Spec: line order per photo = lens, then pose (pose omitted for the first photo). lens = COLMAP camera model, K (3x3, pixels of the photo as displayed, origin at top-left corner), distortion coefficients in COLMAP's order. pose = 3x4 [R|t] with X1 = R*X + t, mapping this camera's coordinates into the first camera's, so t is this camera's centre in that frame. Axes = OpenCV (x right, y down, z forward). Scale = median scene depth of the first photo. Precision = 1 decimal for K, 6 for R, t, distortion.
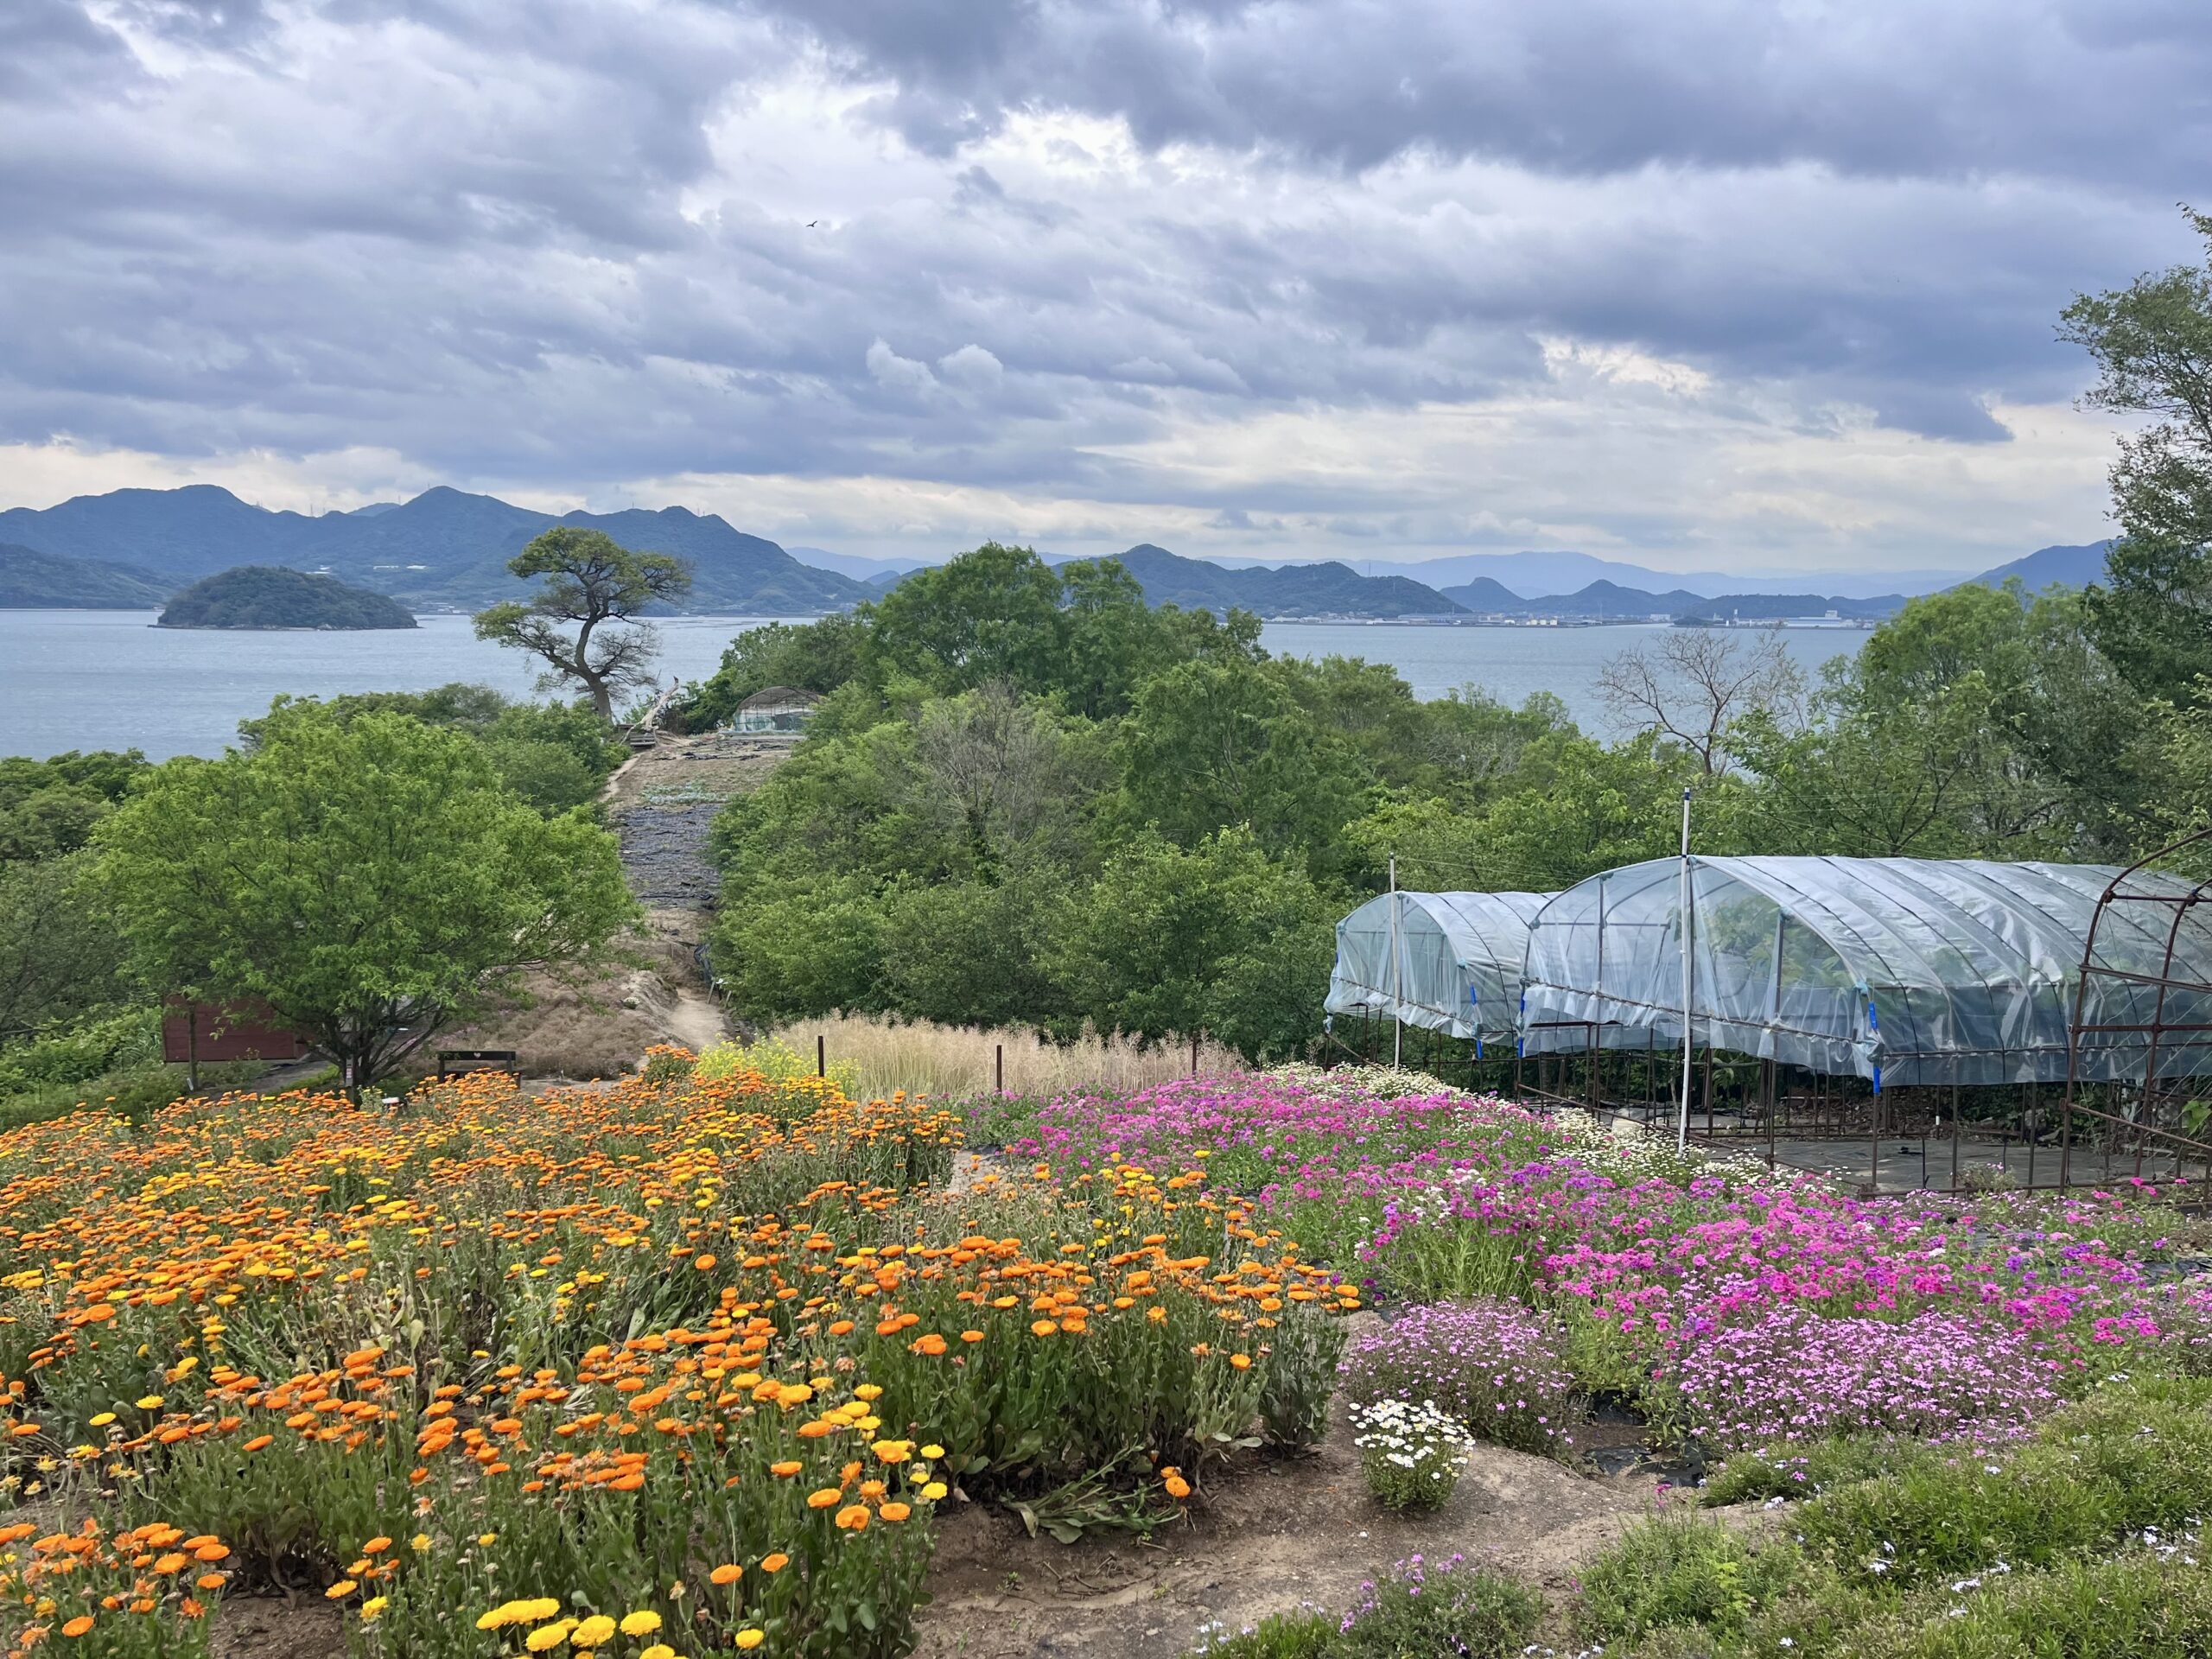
lens RADIAL K [[1661.8, 0, 1108.4], [0, 1661.8, 836.7], [0, 0, 1]] dist [0.066771, 0.001111]
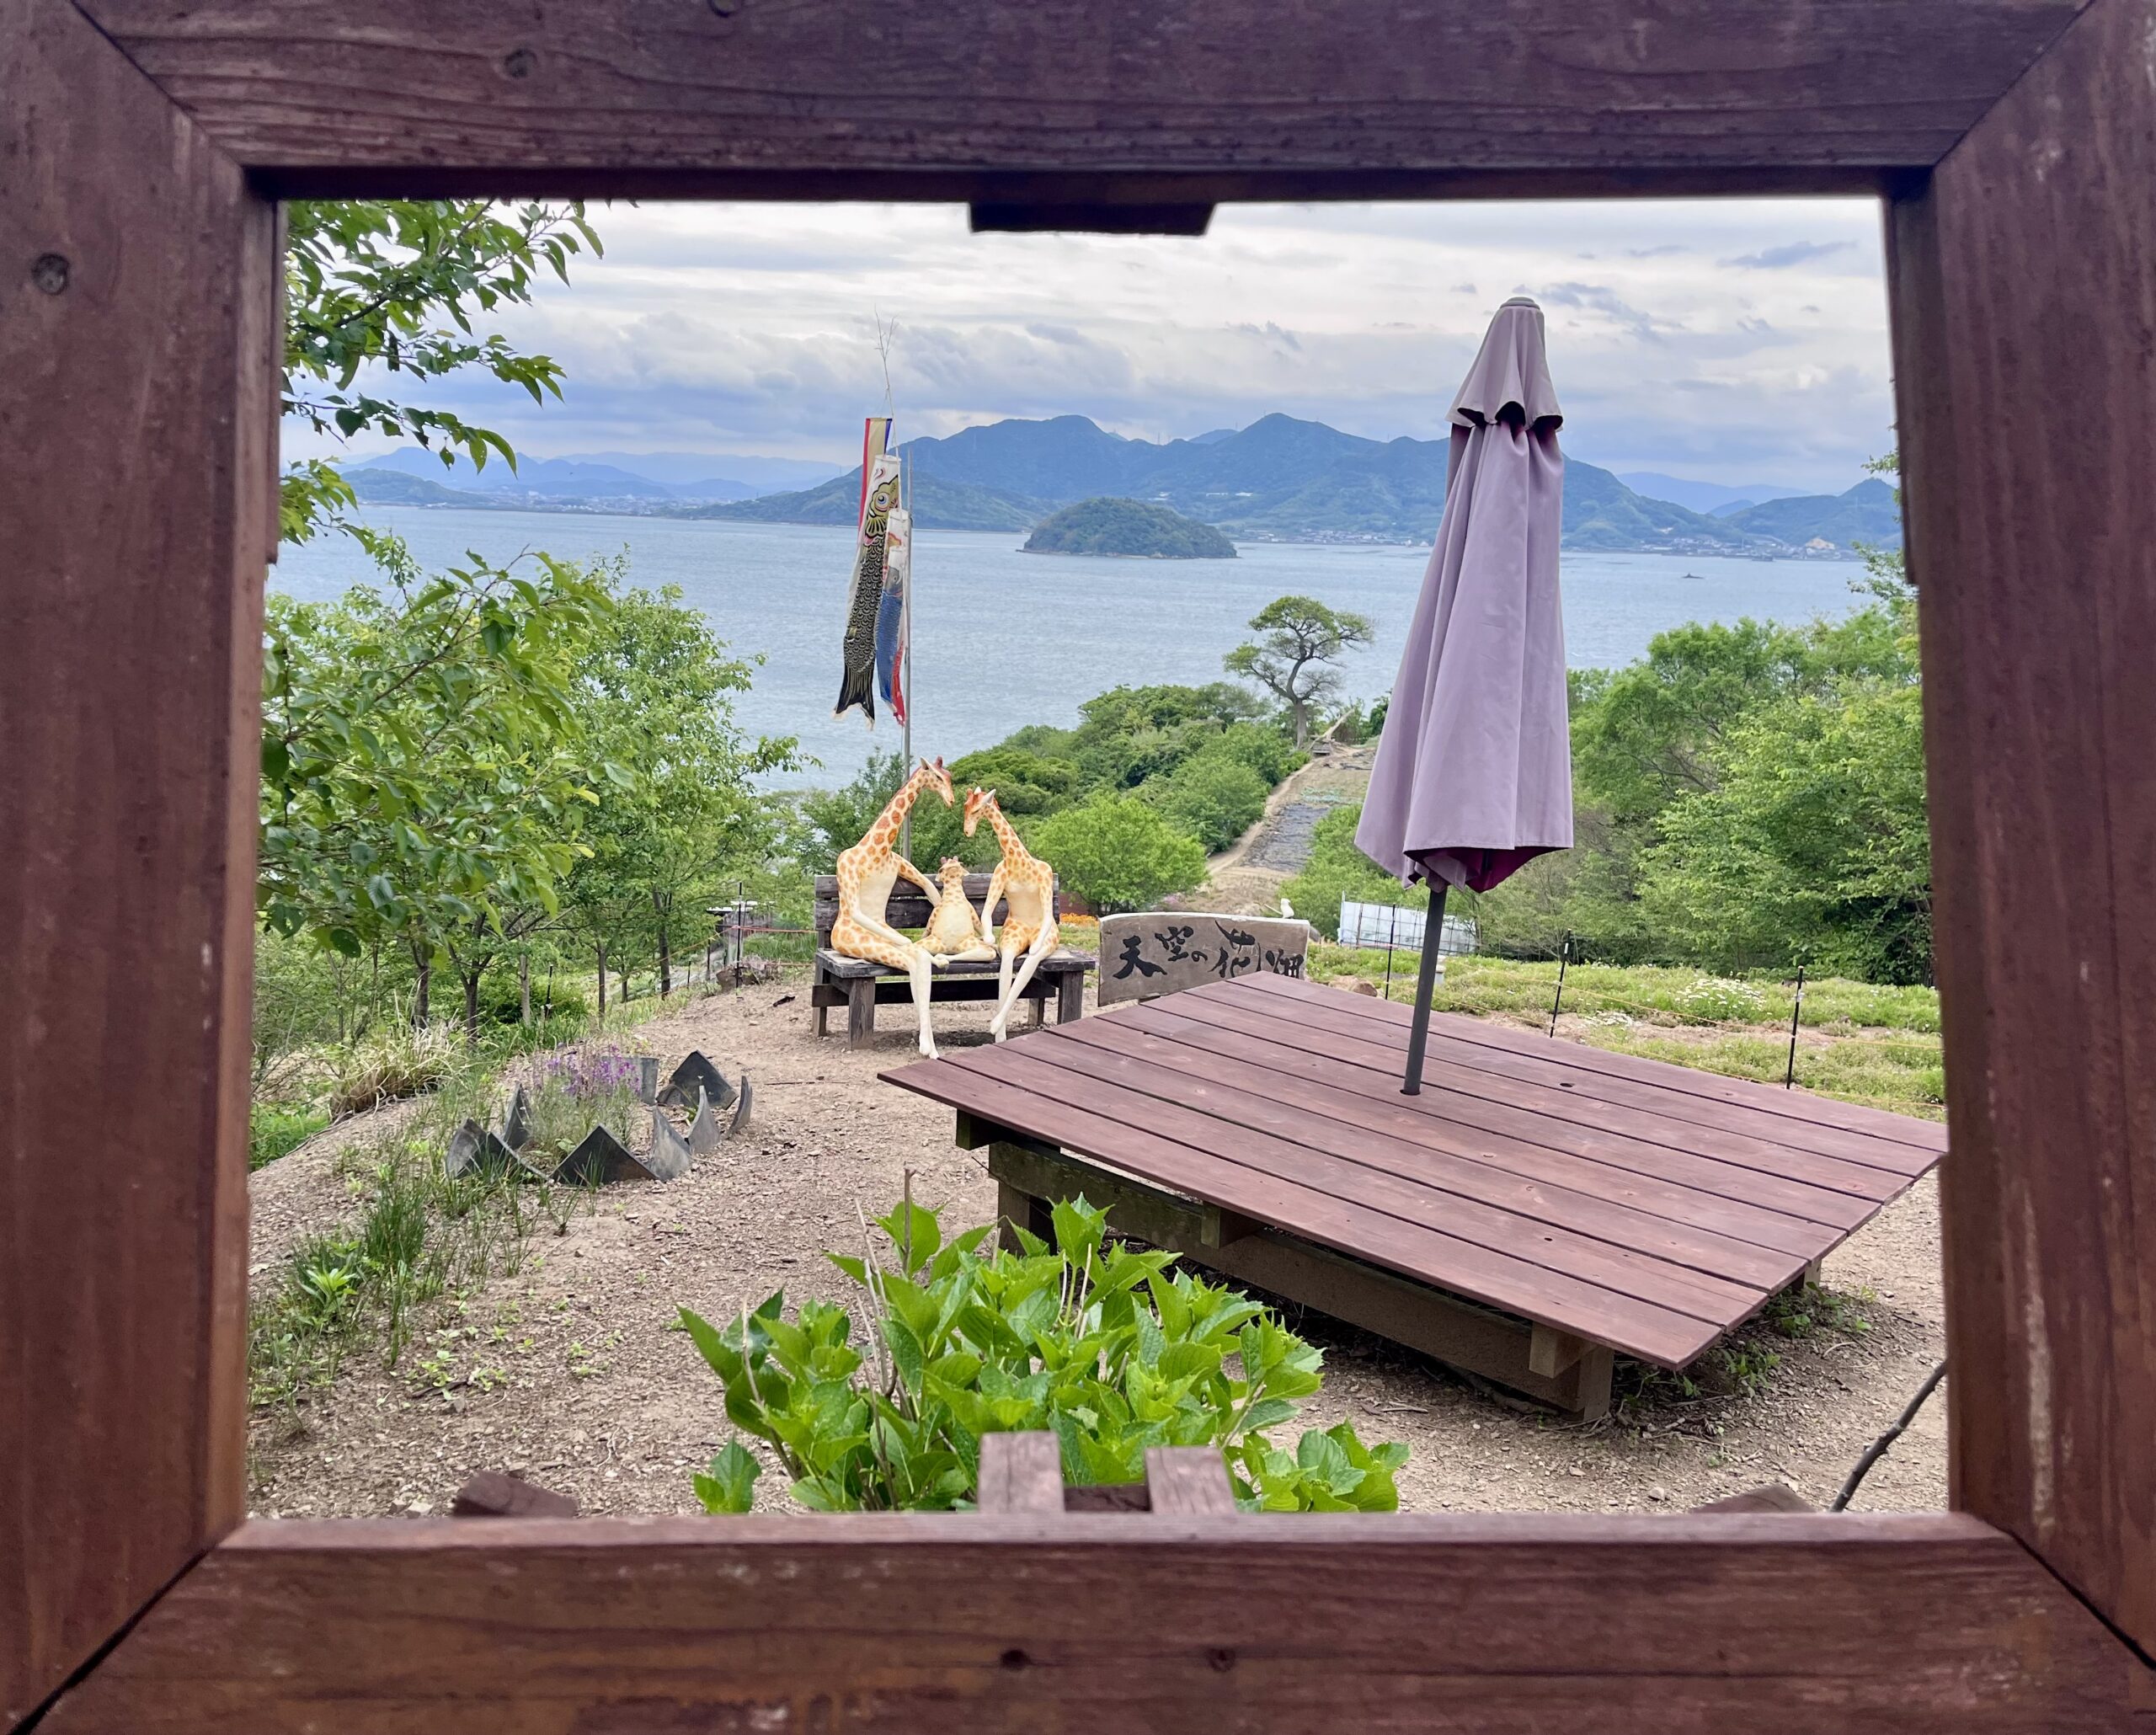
lens RADIAL K [[1802.6, 0, 1075.8], [0, 1802.6, 866.8], [0, 0, 1]] dist [0.004949, 0.001098]
pose [[0.887417, 0.114790, -0.446447, 0.226884], [-0.093479, 0.993189, 0.069557, -0.043259], [0.451391, -0.019993, 0.892102, -0.460587]]
